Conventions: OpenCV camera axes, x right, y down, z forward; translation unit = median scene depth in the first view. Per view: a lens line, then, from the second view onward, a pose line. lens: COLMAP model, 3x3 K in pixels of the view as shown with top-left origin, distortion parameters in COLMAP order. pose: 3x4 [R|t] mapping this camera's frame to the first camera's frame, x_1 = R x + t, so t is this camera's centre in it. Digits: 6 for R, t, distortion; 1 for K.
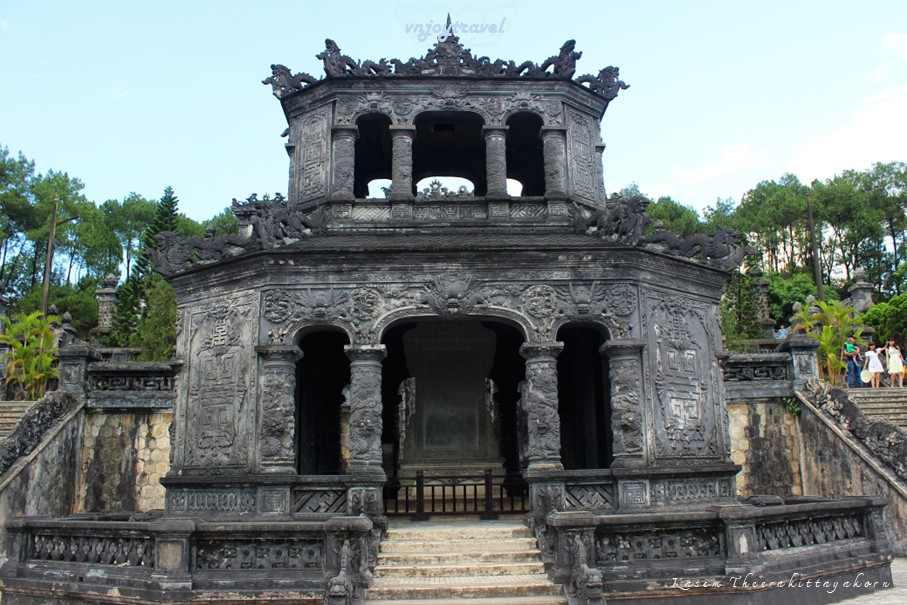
lens RADIAL K [[786.1, 0, 460.2], [0, 786.1, 309.9], [0, 0, 1]] dist [-0.138149, 0.093012]
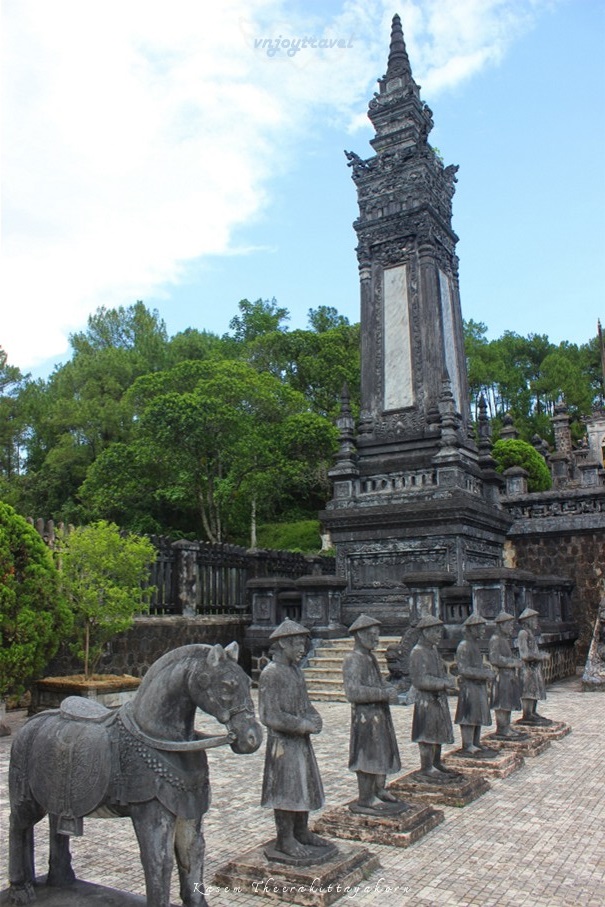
lens RADIAL K [[762.3, 0, 300.8], [0, 762.3, 448.2], [0, 0, 1]] dist [-0.160493, 0.130791]
pose [[0.830871, -0.109857, -0.545514, -0.749745], [0.116528, 0.992933, -0.022475, -0.006810], [0.544128, -0.044894, 0.837801, -0.202376]]
